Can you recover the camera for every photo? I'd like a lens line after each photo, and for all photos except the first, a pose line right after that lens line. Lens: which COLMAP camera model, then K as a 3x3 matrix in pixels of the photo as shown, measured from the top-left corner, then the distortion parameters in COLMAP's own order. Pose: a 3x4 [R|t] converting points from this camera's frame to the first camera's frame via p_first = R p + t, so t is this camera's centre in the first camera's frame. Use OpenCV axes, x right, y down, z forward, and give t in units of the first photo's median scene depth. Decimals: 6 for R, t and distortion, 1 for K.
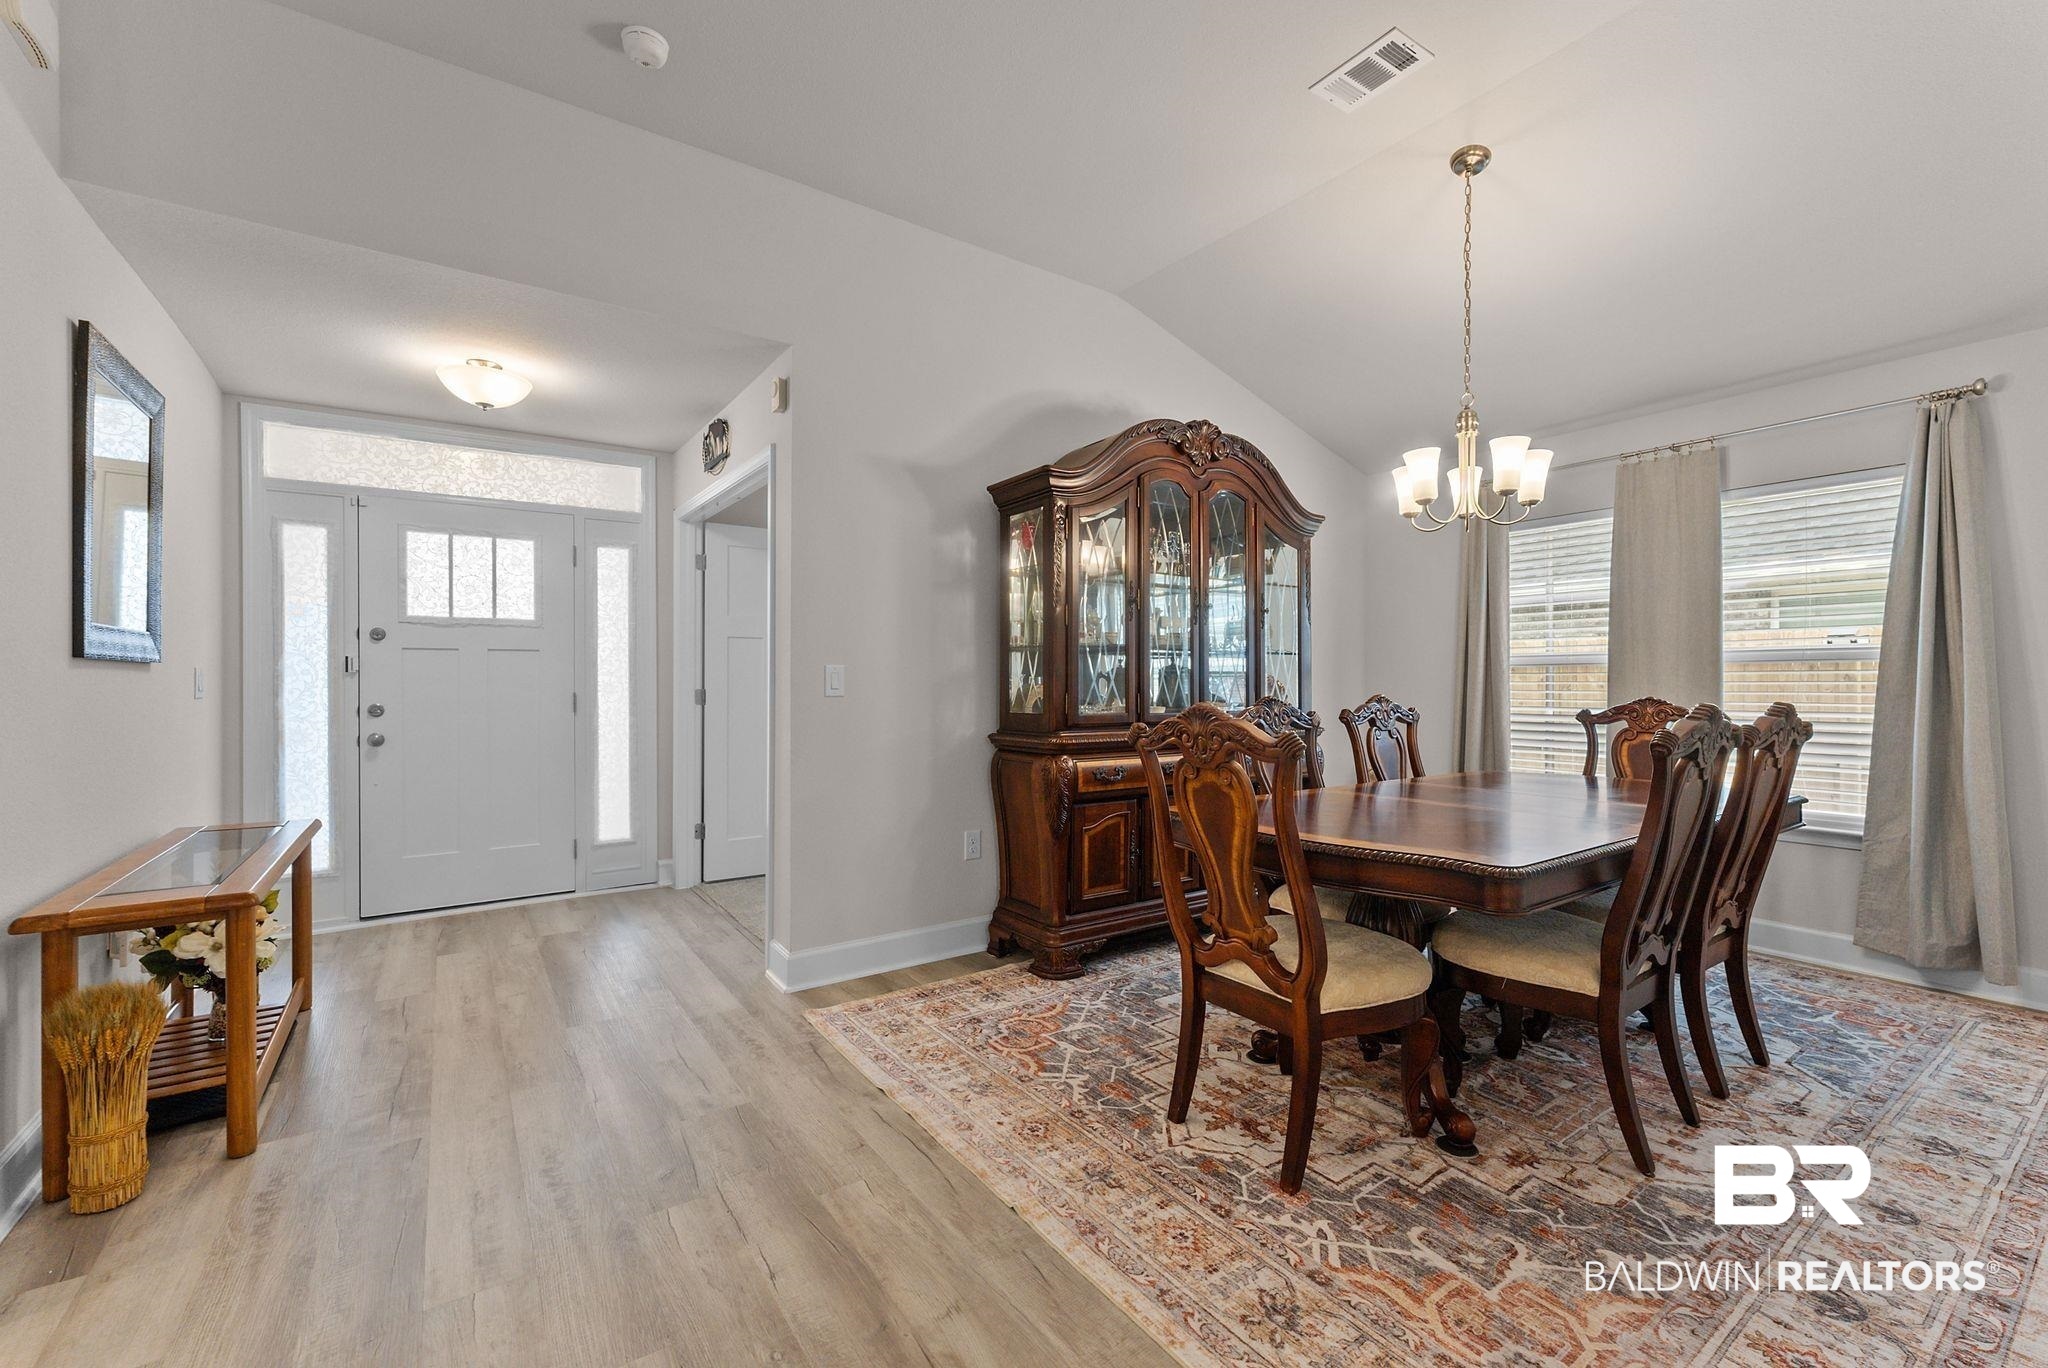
lens RADIAL K [[829.7, 0, 1013.9], [0, 829.7, 667.4], [0, 0, 1]] dist [-0.000478, 0.001569]
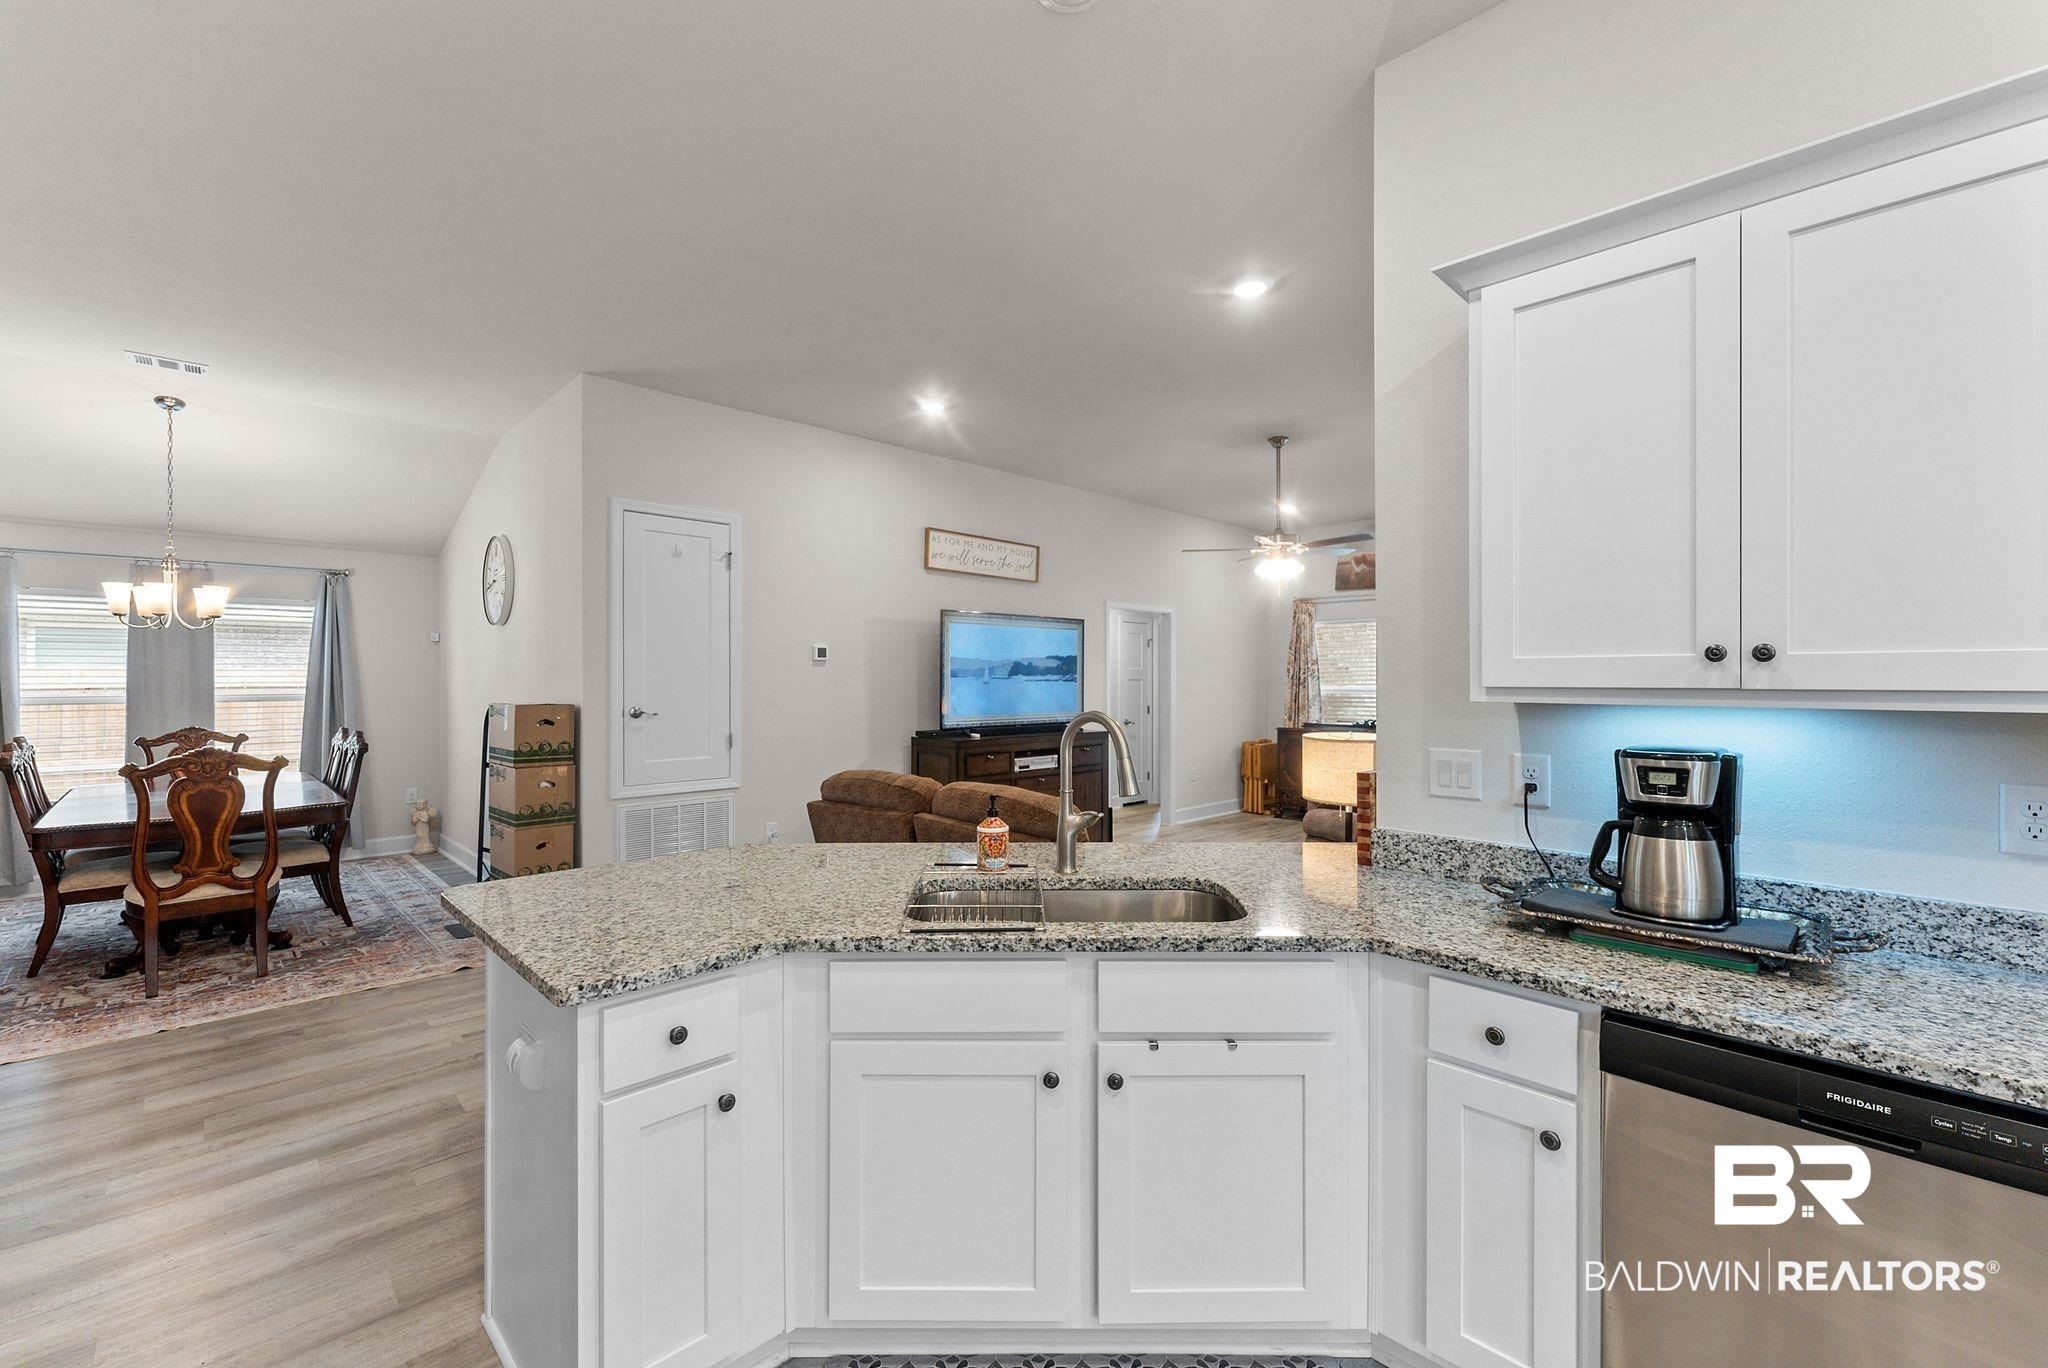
lens RADIAL K [[829.7, 0, 1035.3], [0, 829.7, 686.7], [0, 0, 1]] dist [-0.000478, 0.001569]
pose [[-0.203737, -0.001841, 0.979024, -1.203438], [-0.020428, 0.999789, -0.002371, -0.076624], [-0.978812, -0.020483, -0.203732, -0.271343]]
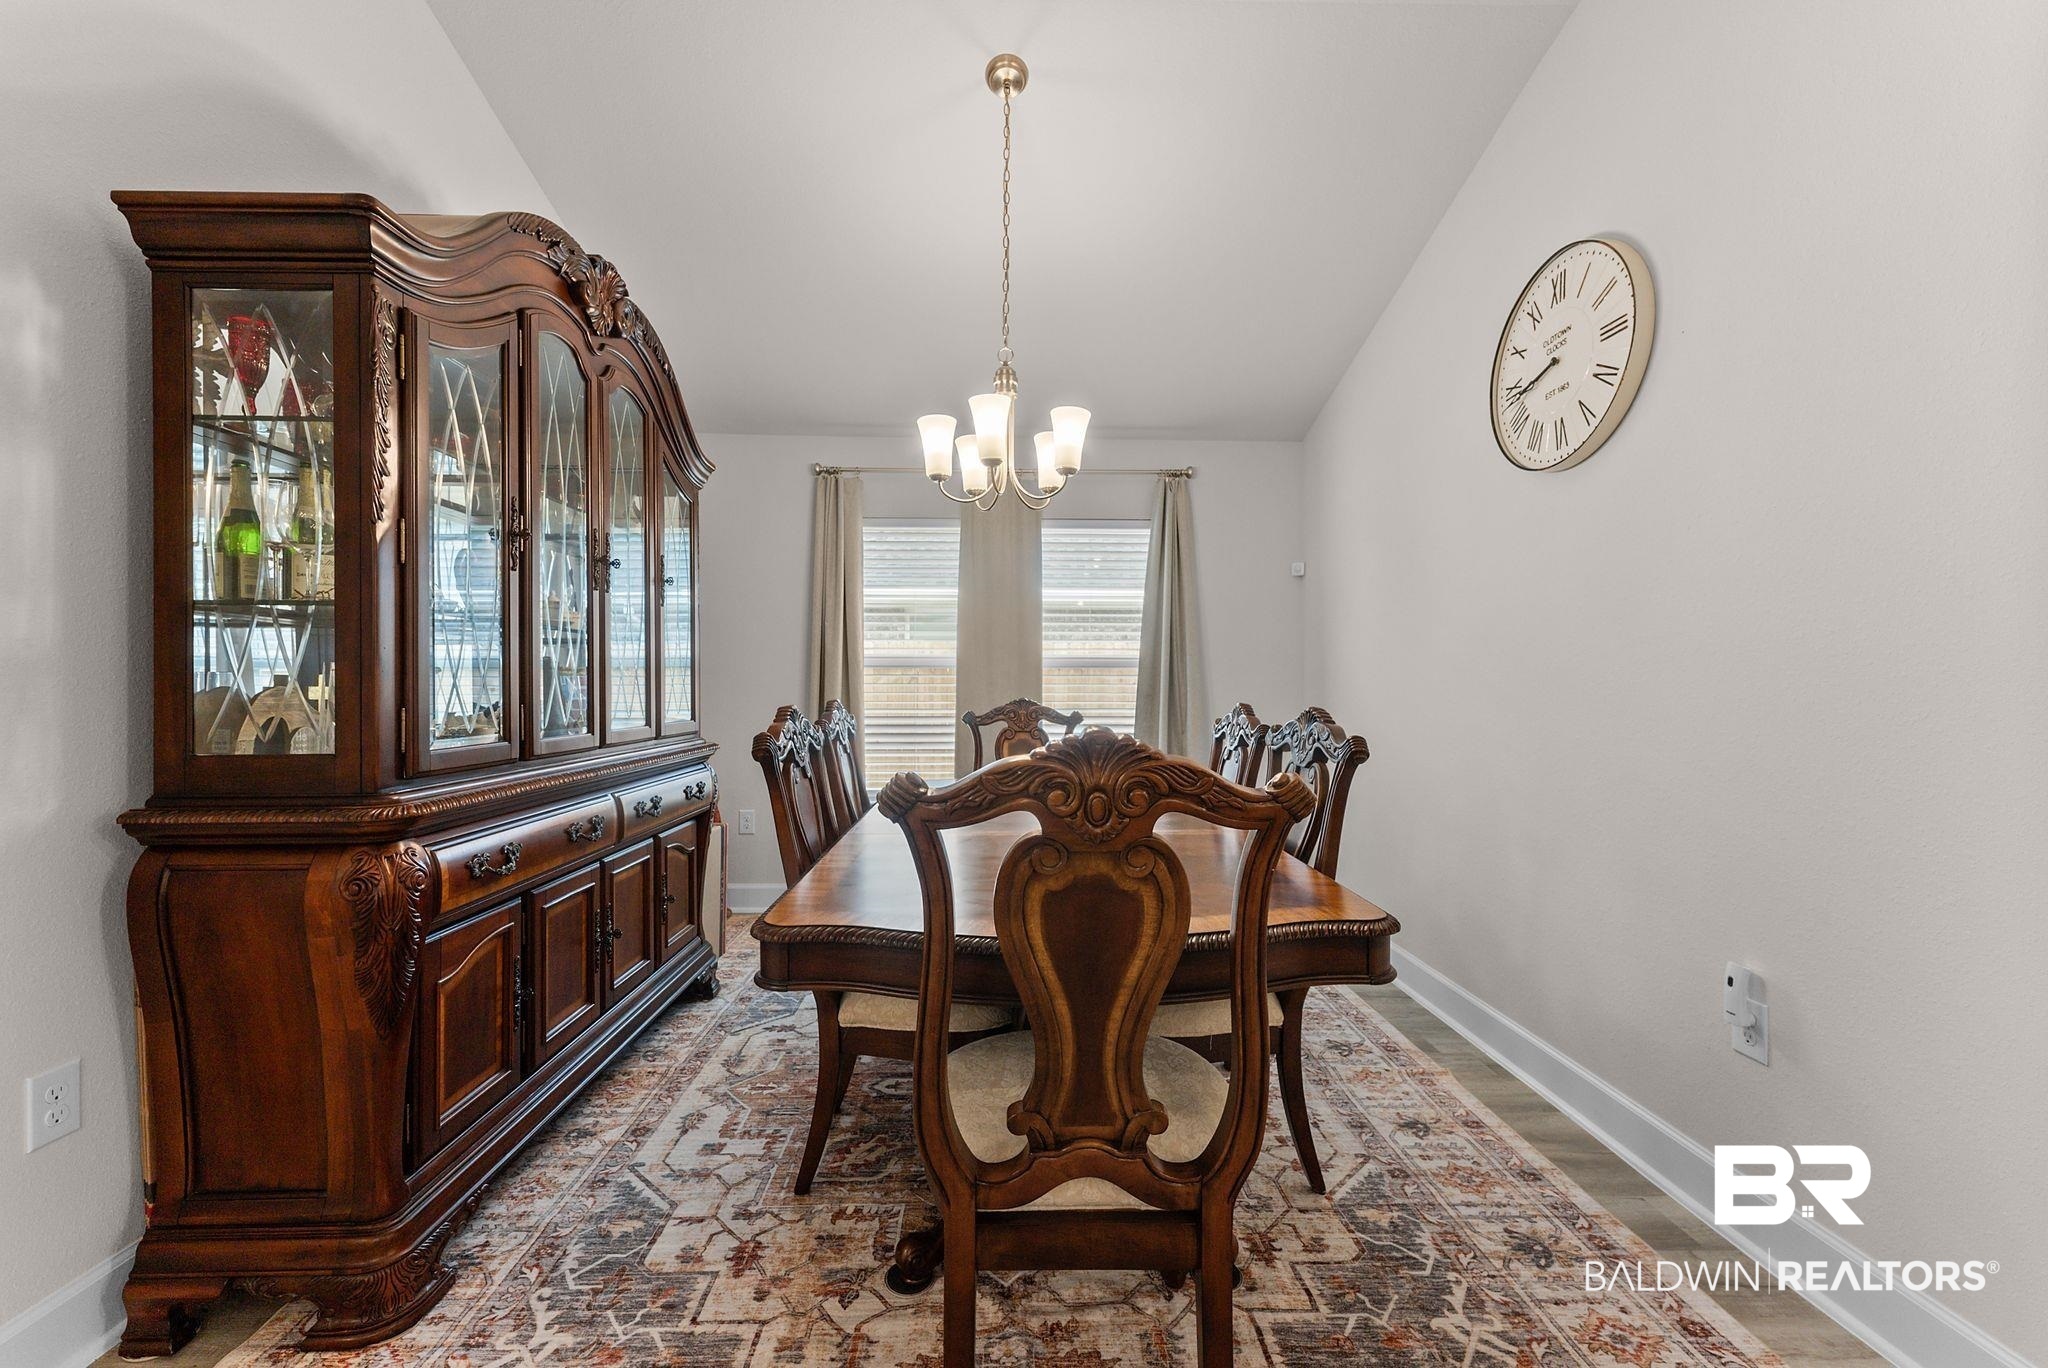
lens RADIAL K [[829.7, 0, 1025.3], [0, 829.7, 685.7], [0, 0, 1]] dist [-0.000478, 0.001569]
pose [[0.544096, 0.000360, 0.839023, -0.141494], [-0.017867, 0.999778, 0.011157, 0.006972], [-0.838833, -0.021062, 0.543982, 0.453685]]
